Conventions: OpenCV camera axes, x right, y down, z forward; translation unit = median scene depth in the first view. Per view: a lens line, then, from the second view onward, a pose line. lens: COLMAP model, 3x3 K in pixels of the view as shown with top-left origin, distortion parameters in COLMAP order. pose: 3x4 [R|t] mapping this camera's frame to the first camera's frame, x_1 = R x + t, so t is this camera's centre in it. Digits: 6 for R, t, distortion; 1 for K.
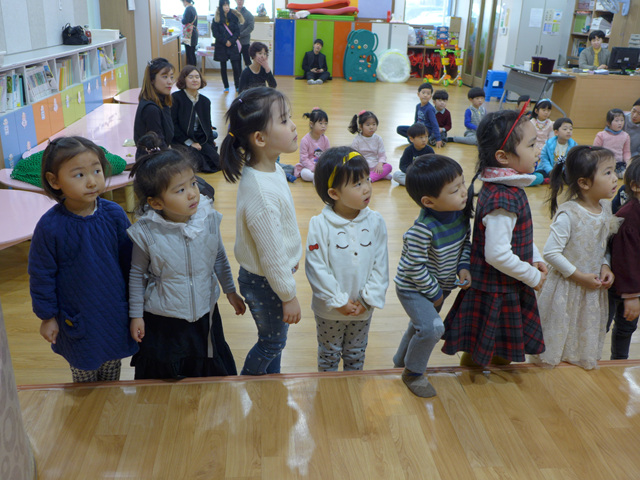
lens RADIAL K [[599.3, 0, 319.4], [0, 599.3, 238.7], [0, 0, 1]] dist [-0.022017, 0.000000]
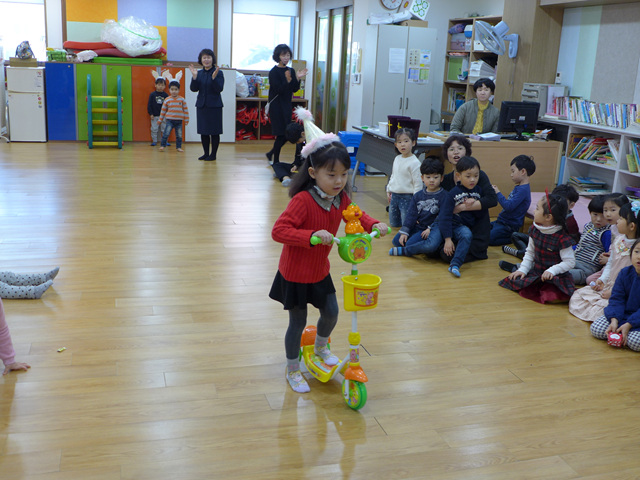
lens RADIAL K [[659.9, 0, 320.4], [0, 659.9, 240.1], [0, 0, 1]] dist [-0.067151, 0.000000]
pose [[0.981492, -0.039582, 0.187367, 0.114318], [0.057181, 0.994346, -0.089478, -0.087715], [-0.182766, 0.098536, 0.978206, 0.258373]]
